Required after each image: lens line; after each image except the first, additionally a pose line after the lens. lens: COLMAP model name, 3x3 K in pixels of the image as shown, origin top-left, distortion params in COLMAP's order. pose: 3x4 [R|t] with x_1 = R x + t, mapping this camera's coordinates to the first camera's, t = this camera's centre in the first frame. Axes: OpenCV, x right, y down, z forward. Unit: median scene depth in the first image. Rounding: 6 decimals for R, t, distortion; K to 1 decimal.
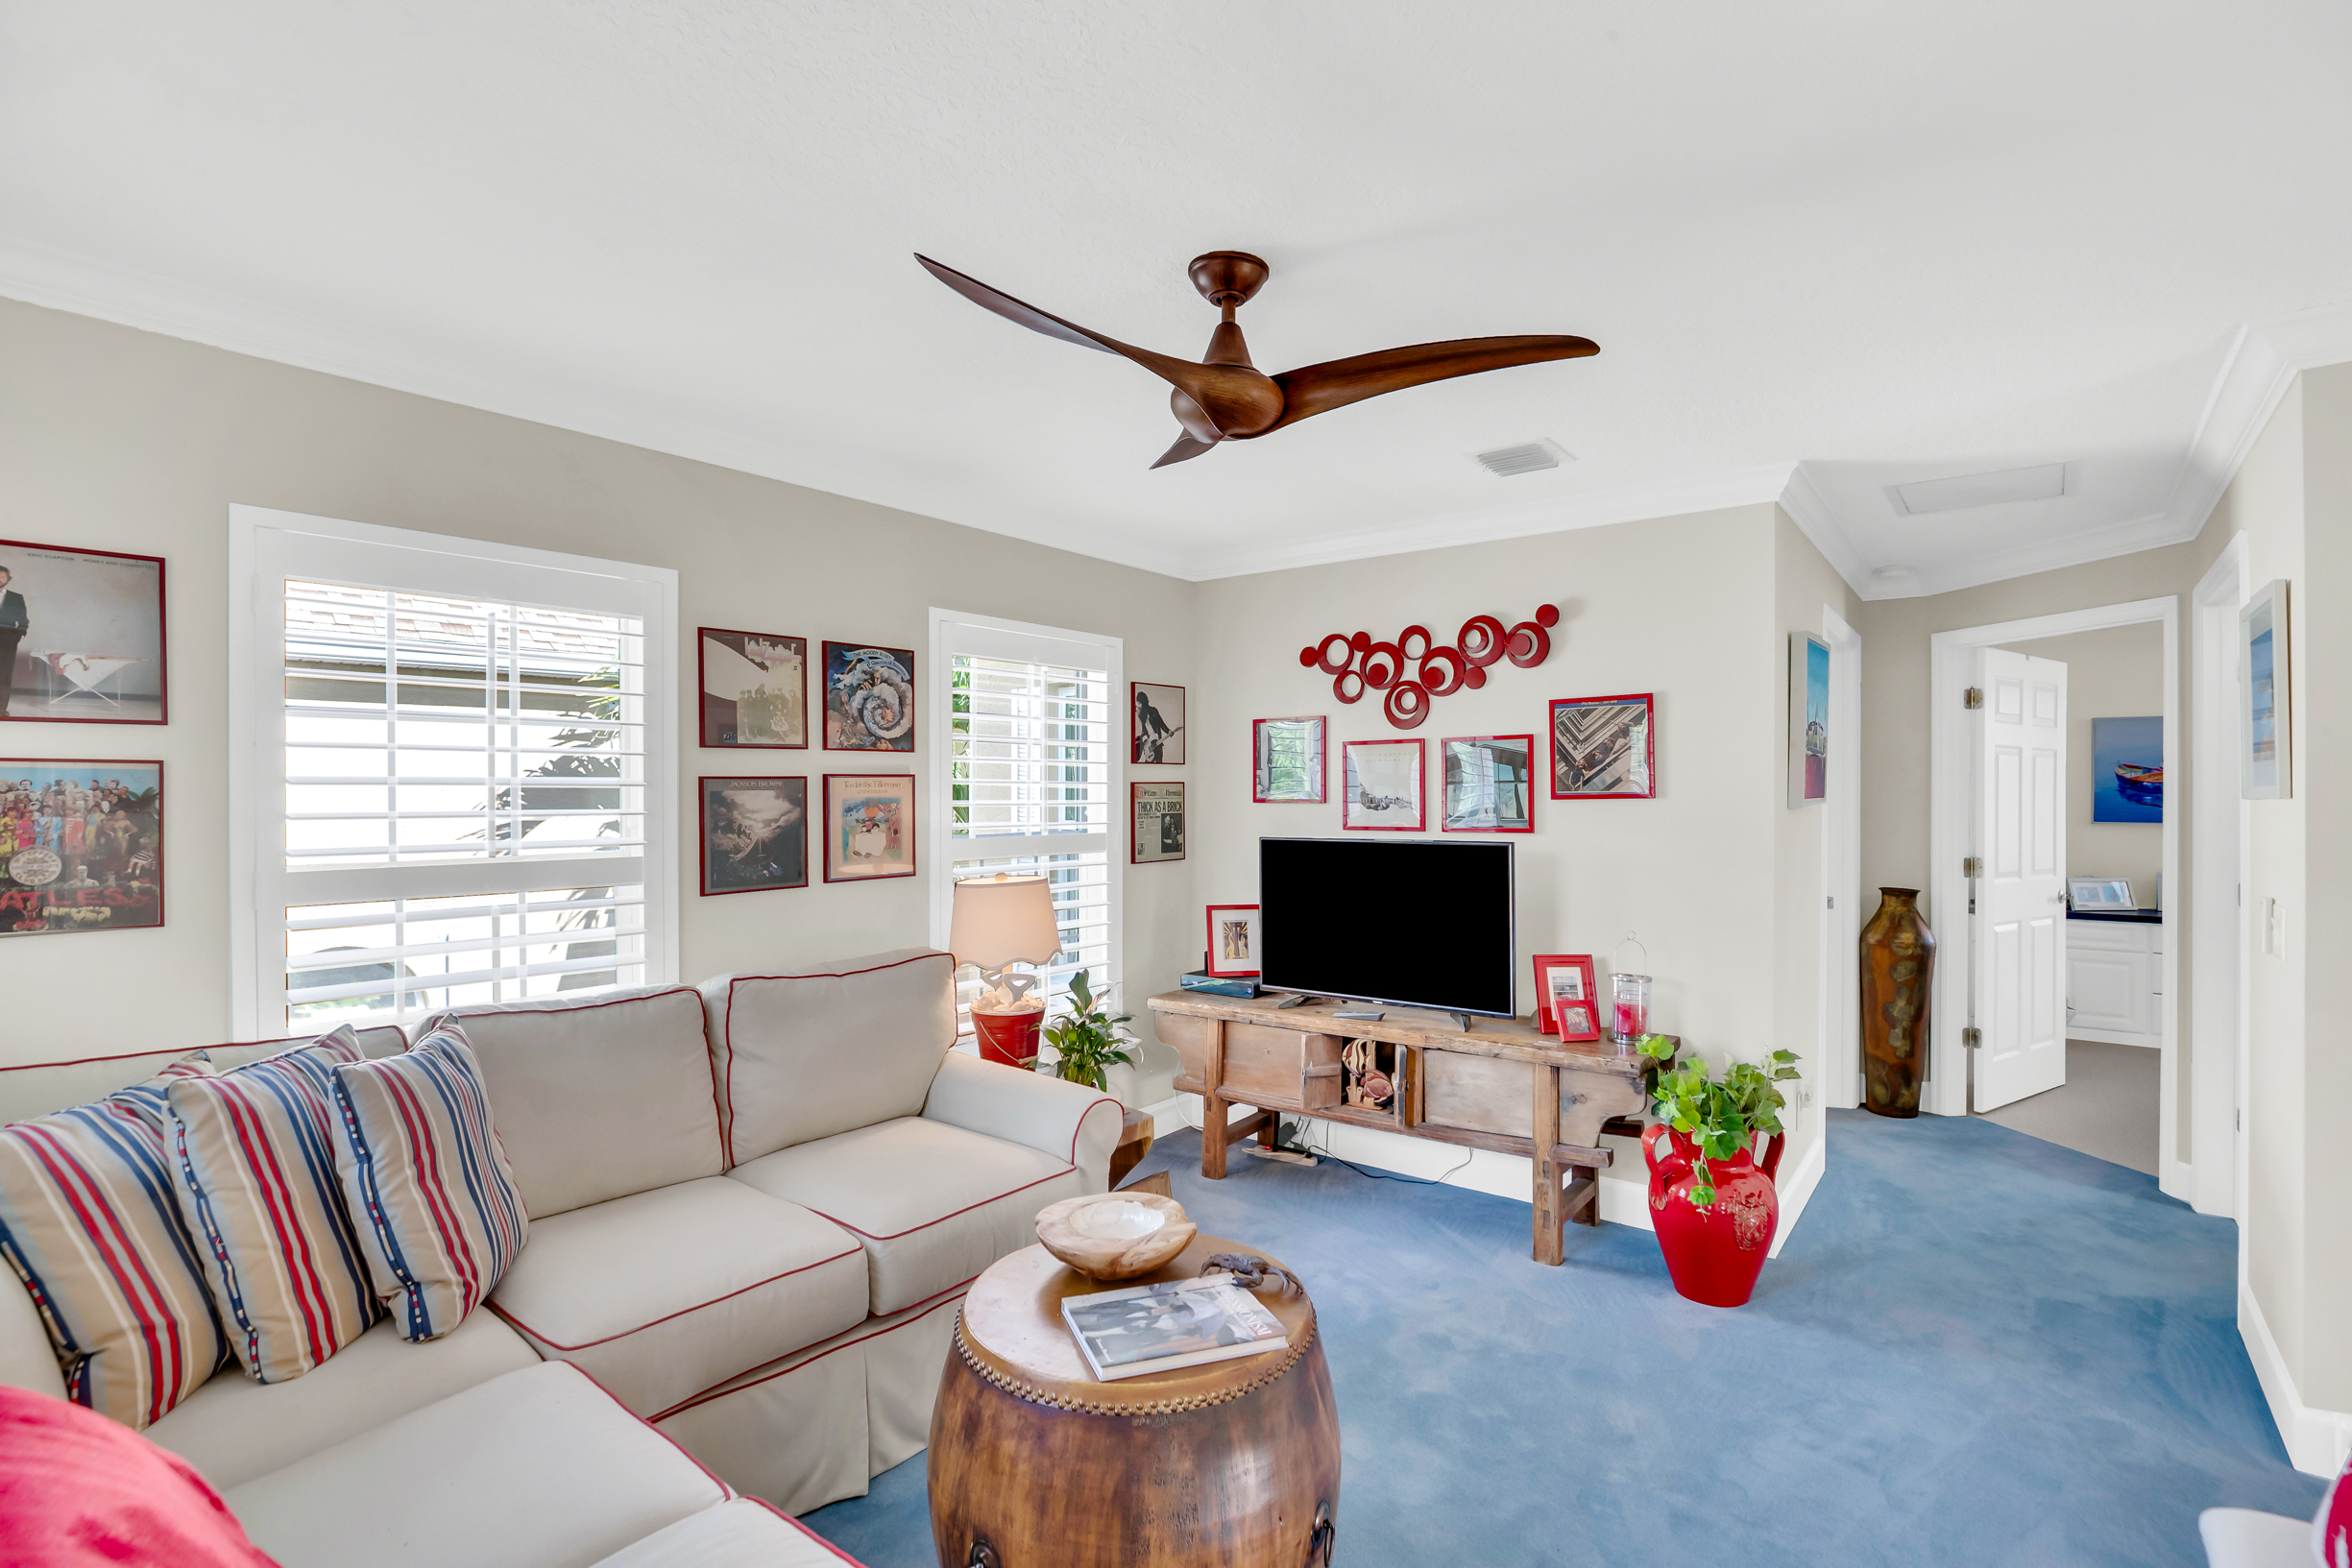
lens RADIAL K [[1103.2, 0, 1179.0], [0, 1103.2, 783.9], [0, 0, 1]] dist [-0.044106, 0.013210]
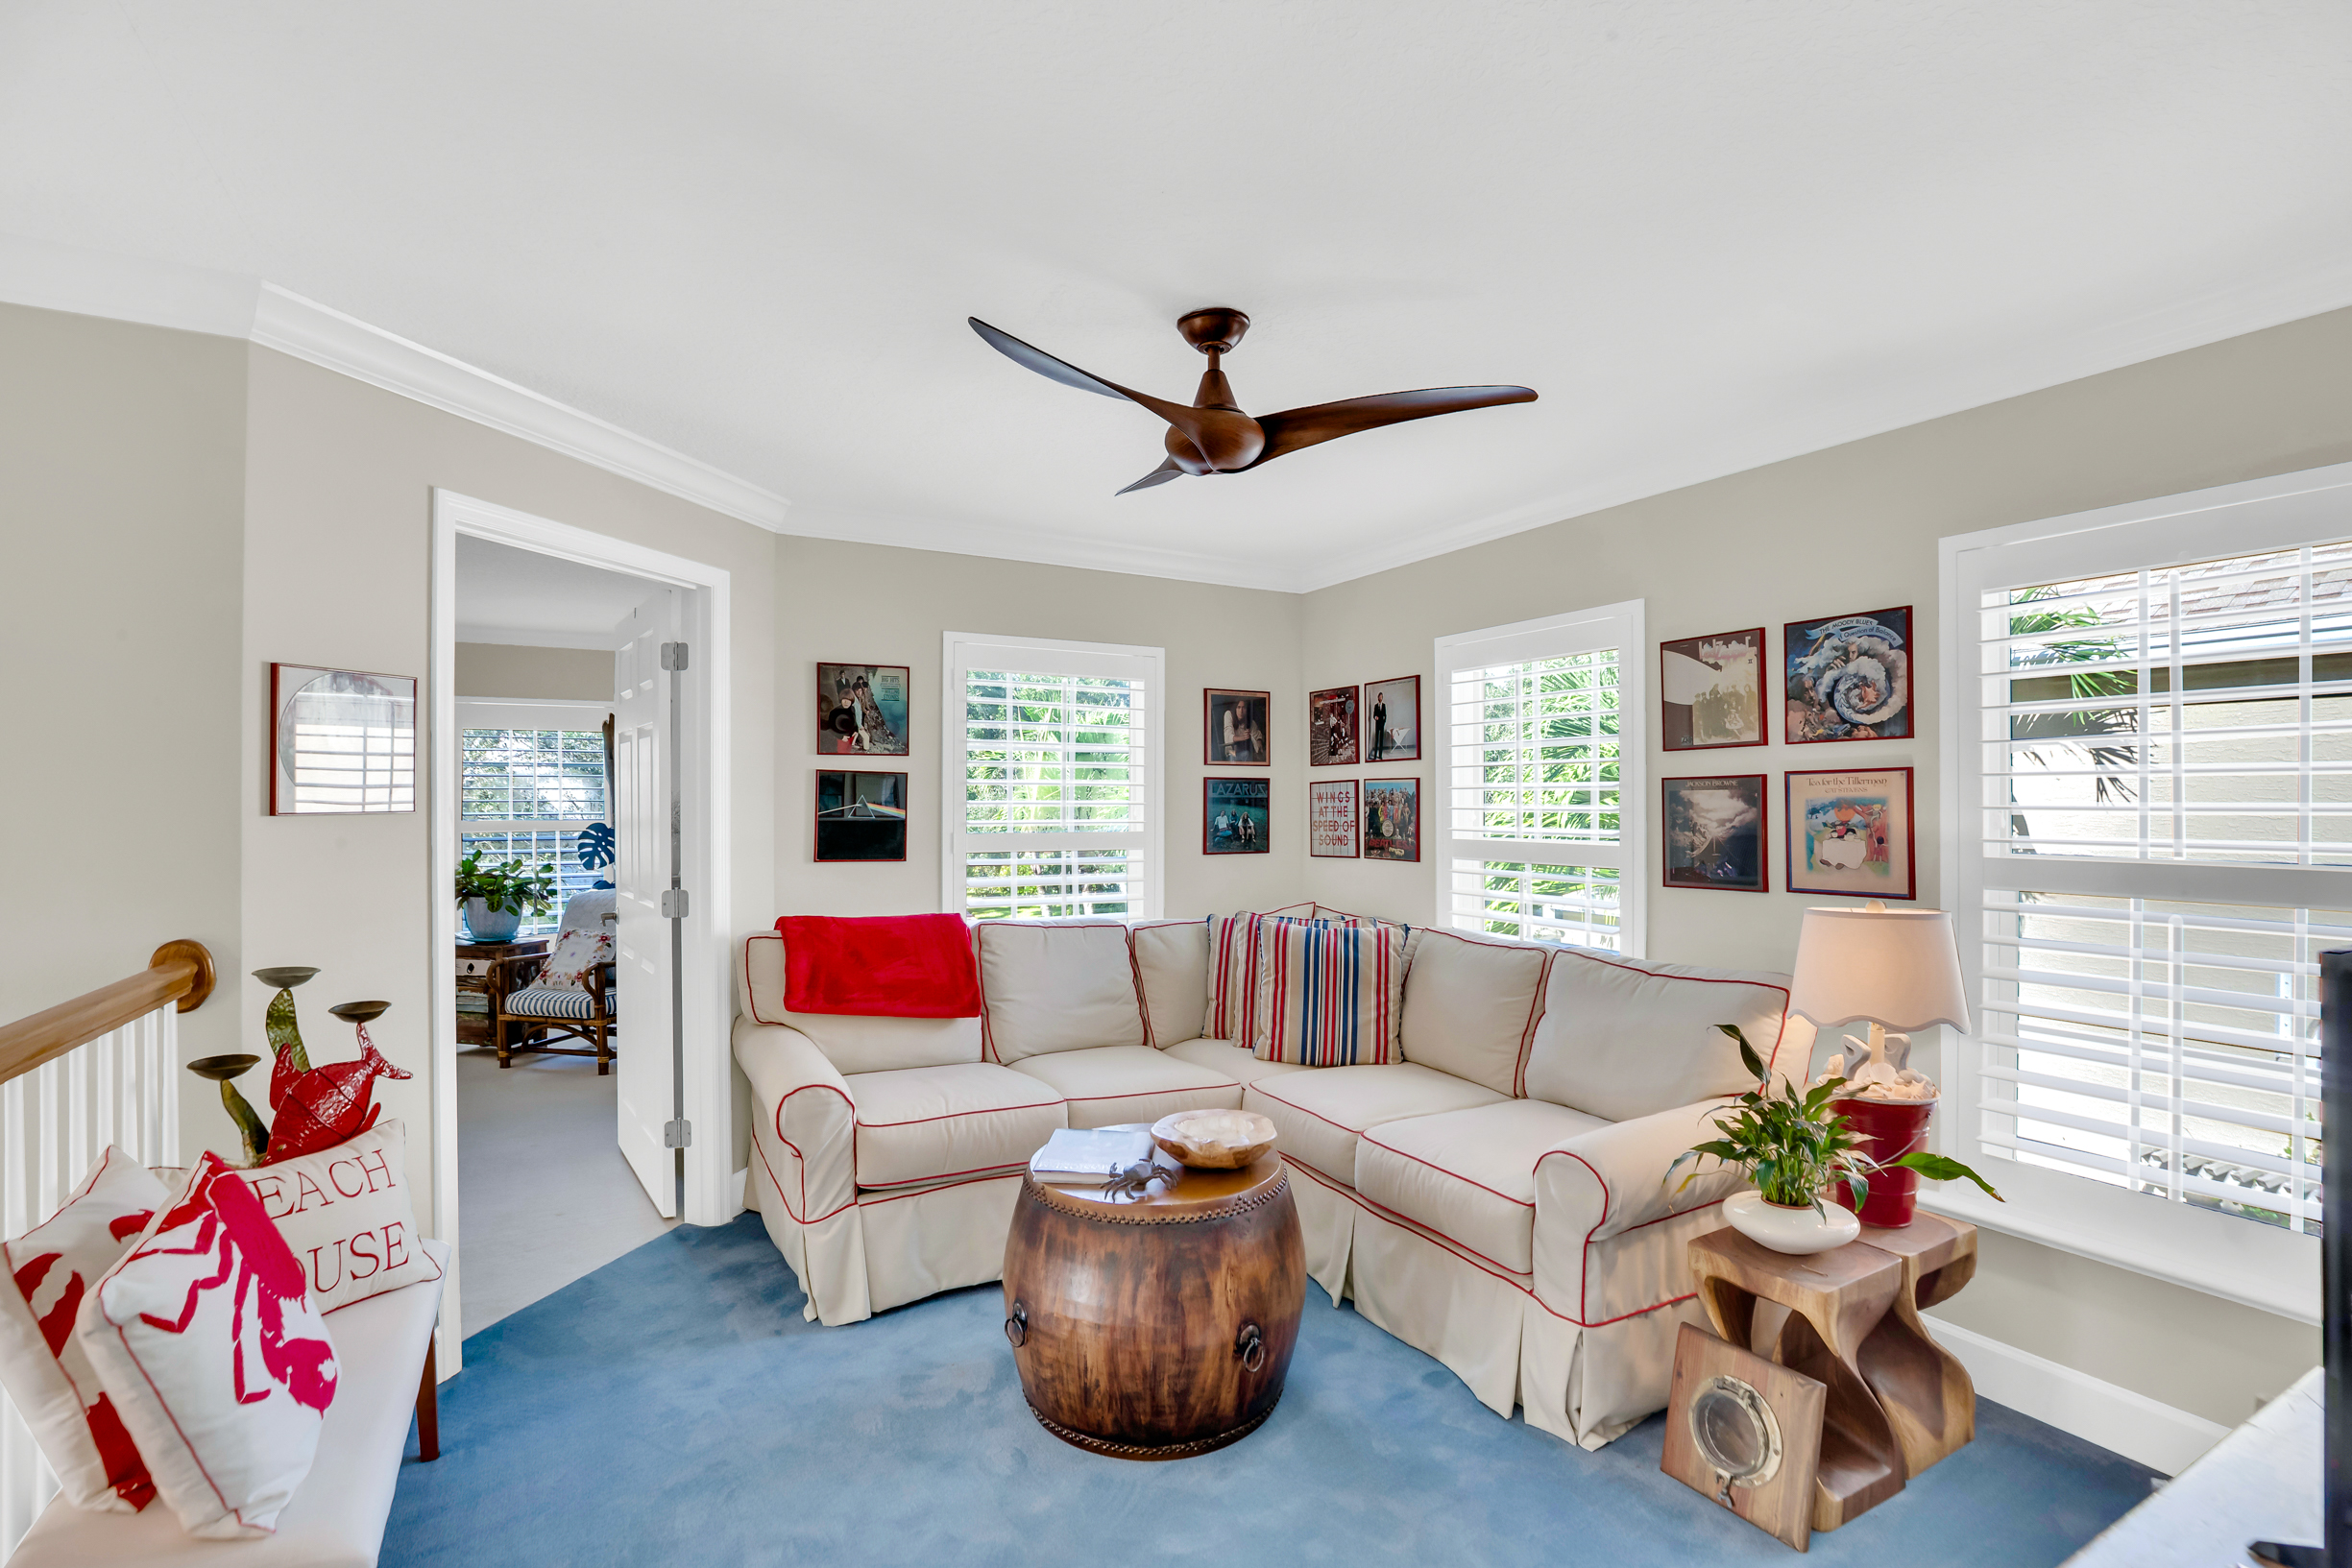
lens RADIAL K [[1103.2, 0, 1194.6], [0, 1103.2, 779.2], [0, 0, 1]] dist [-0.044106, 0.013210]
pose [[-0.370941, -0.009175, -0.928611, 0.698790], [0.016780, 0.999722, -0.016580, 0.004394], [0.928505, -0.021733, -0.370684, 0.889293]]
